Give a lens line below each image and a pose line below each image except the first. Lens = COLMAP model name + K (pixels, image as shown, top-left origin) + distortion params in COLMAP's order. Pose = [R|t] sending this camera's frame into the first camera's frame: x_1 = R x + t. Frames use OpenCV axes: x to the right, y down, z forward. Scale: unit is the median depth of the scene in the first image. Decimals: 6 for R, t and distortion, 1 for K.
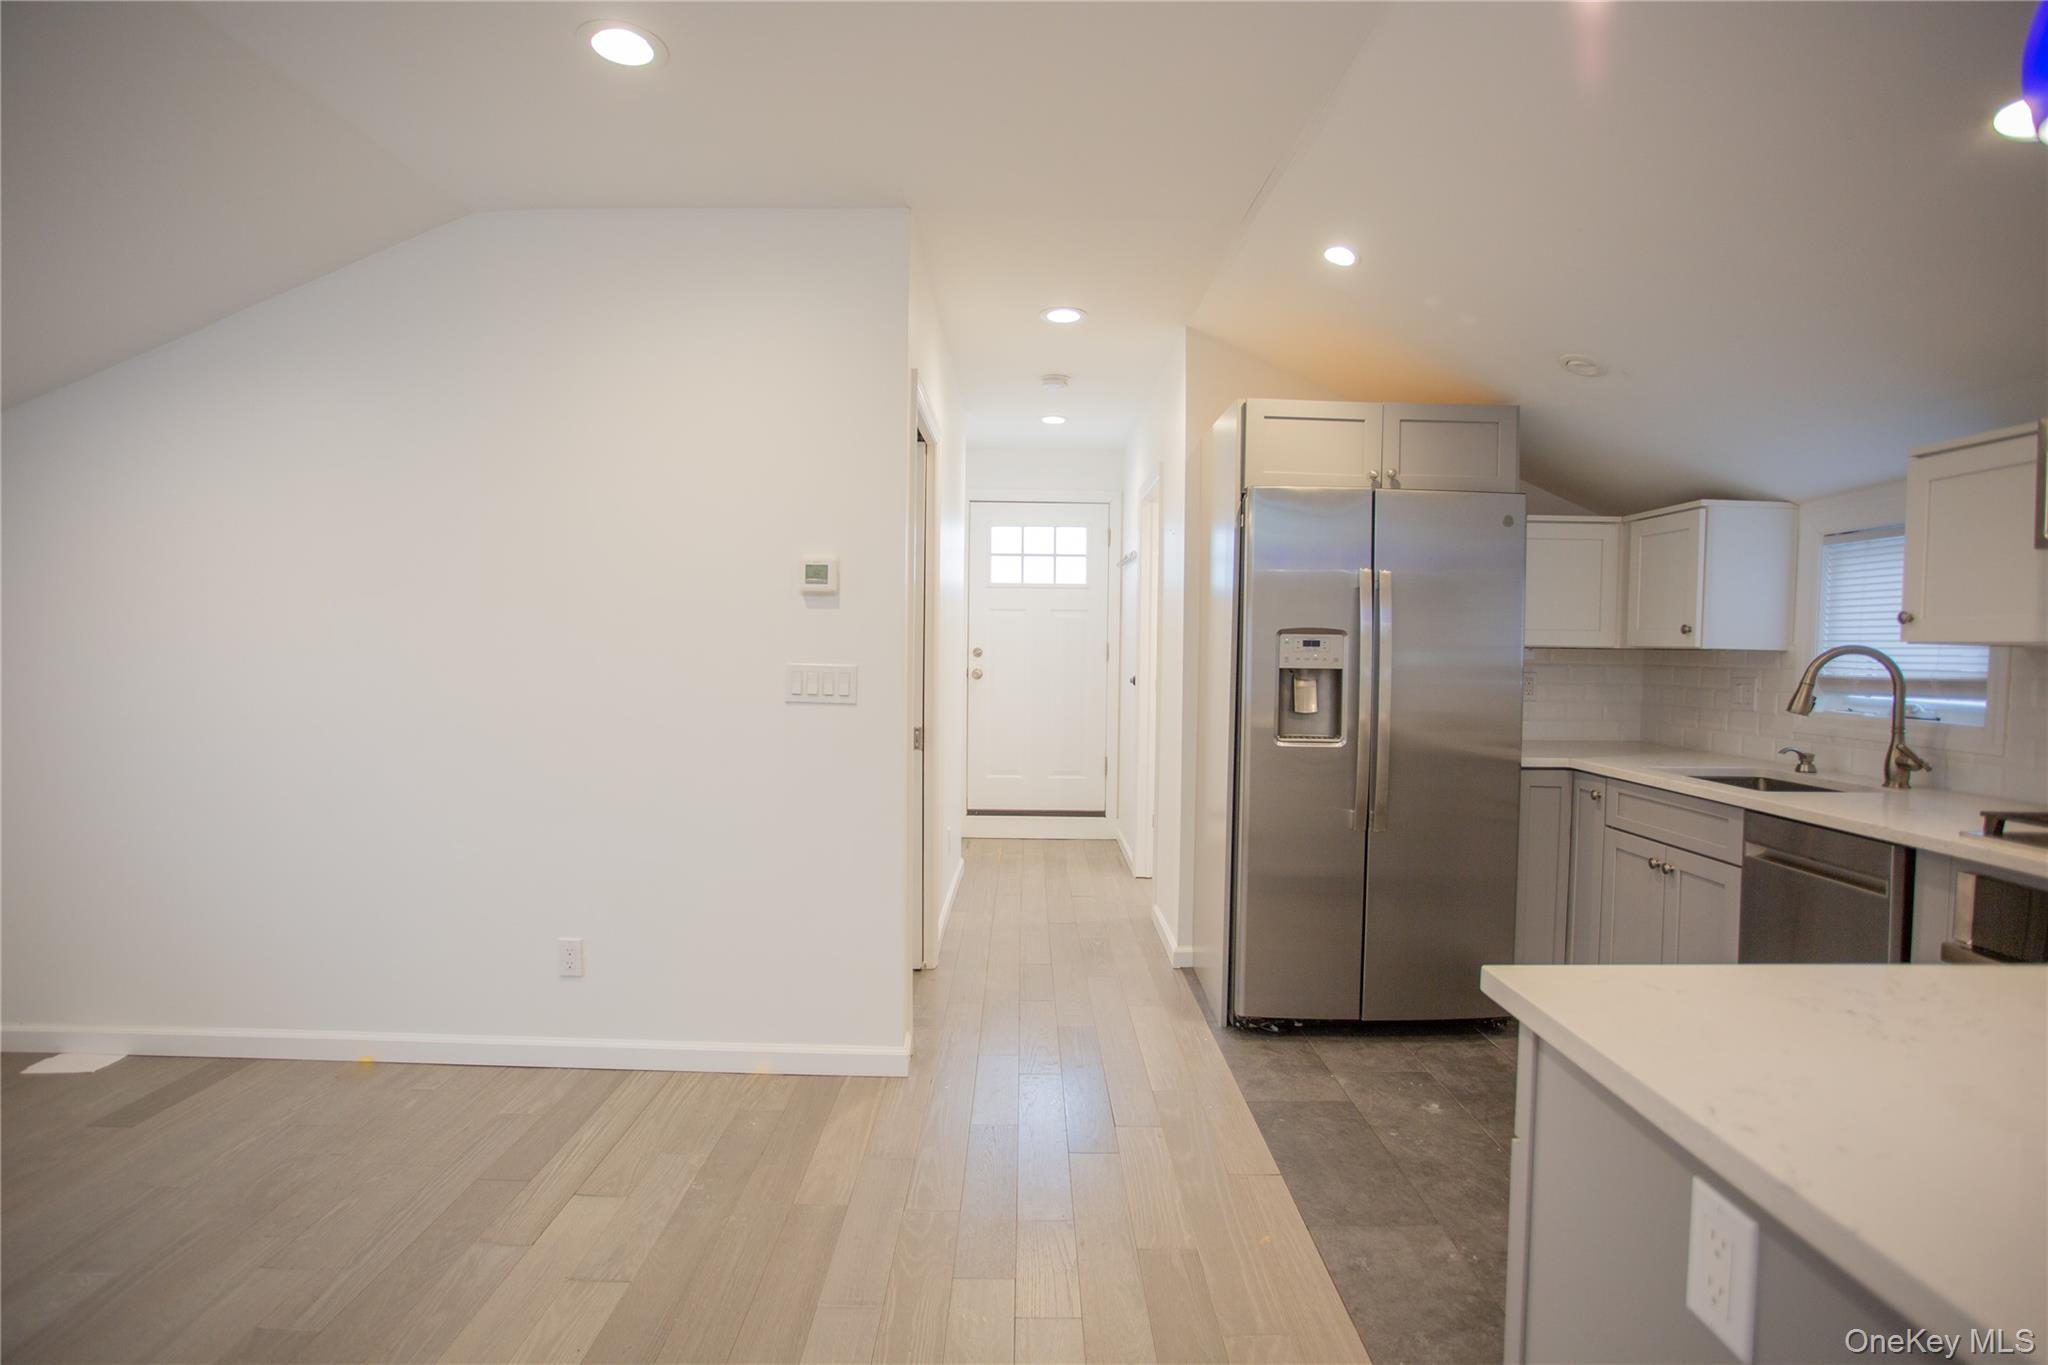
lens RADIAL K [[989.5, 0, 1019.2], [0, 989.5, 675.6], [0, 0, 1]] dist [-0.074583, 0.031004]
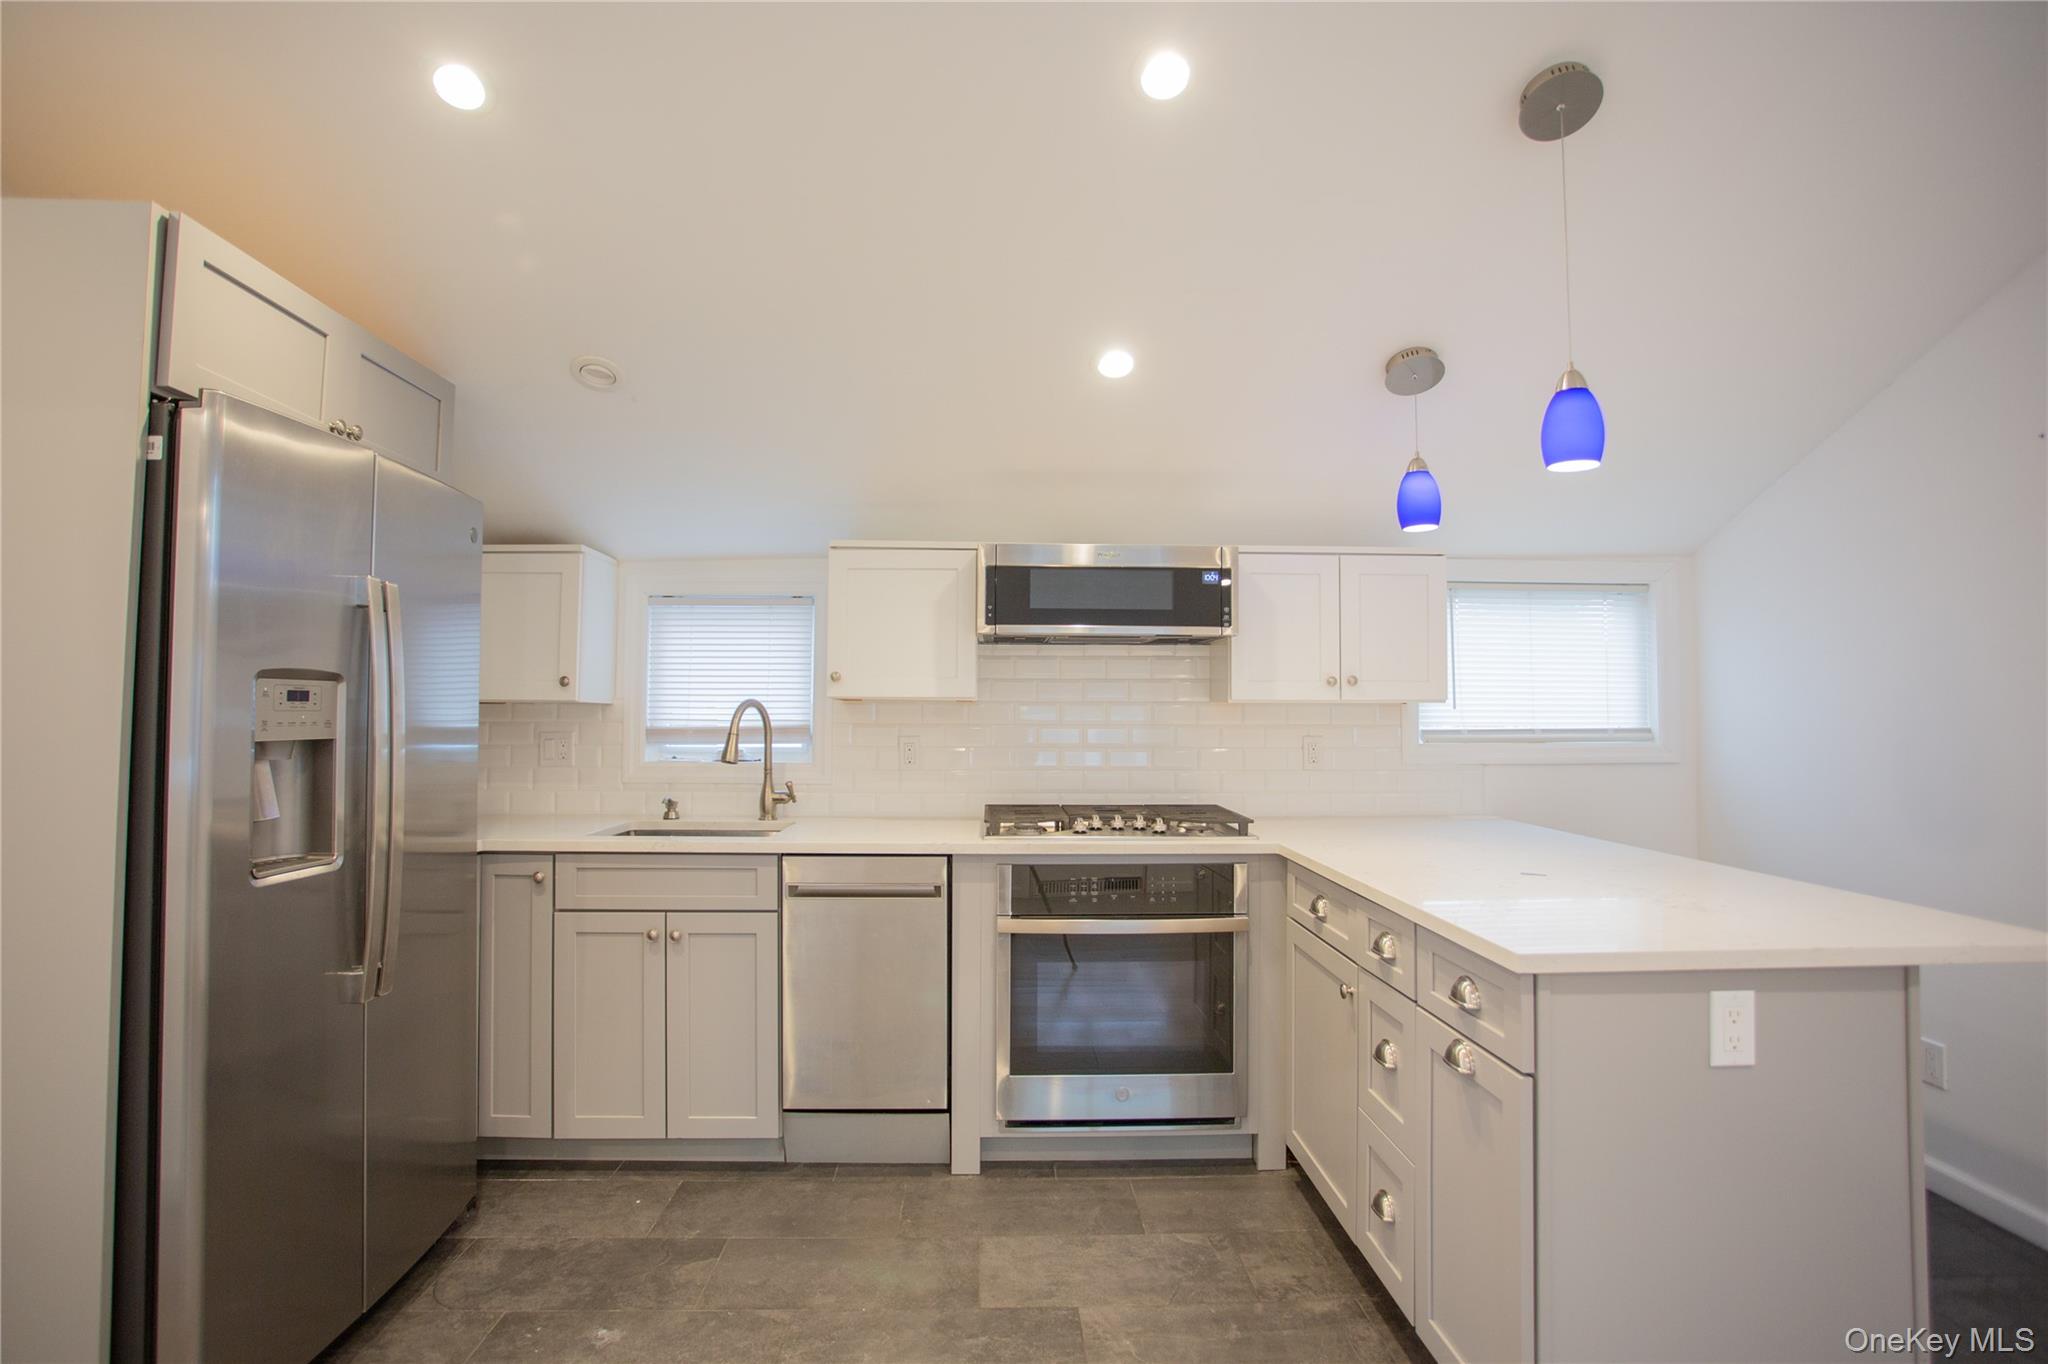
lens RADIAL K [[1025.5, 0, 1019.5], [0, 1025.5, 671.6], [0, 0, 1]] dist [-0.077963, 0.037404]
pose [[-0.040357, 0.027345, 0.998811, -0.299518], [0.029219, 0.999230, -0.026175, -0.019948], [-0.998758, 0.028128, -0.041125, 0.618696]]
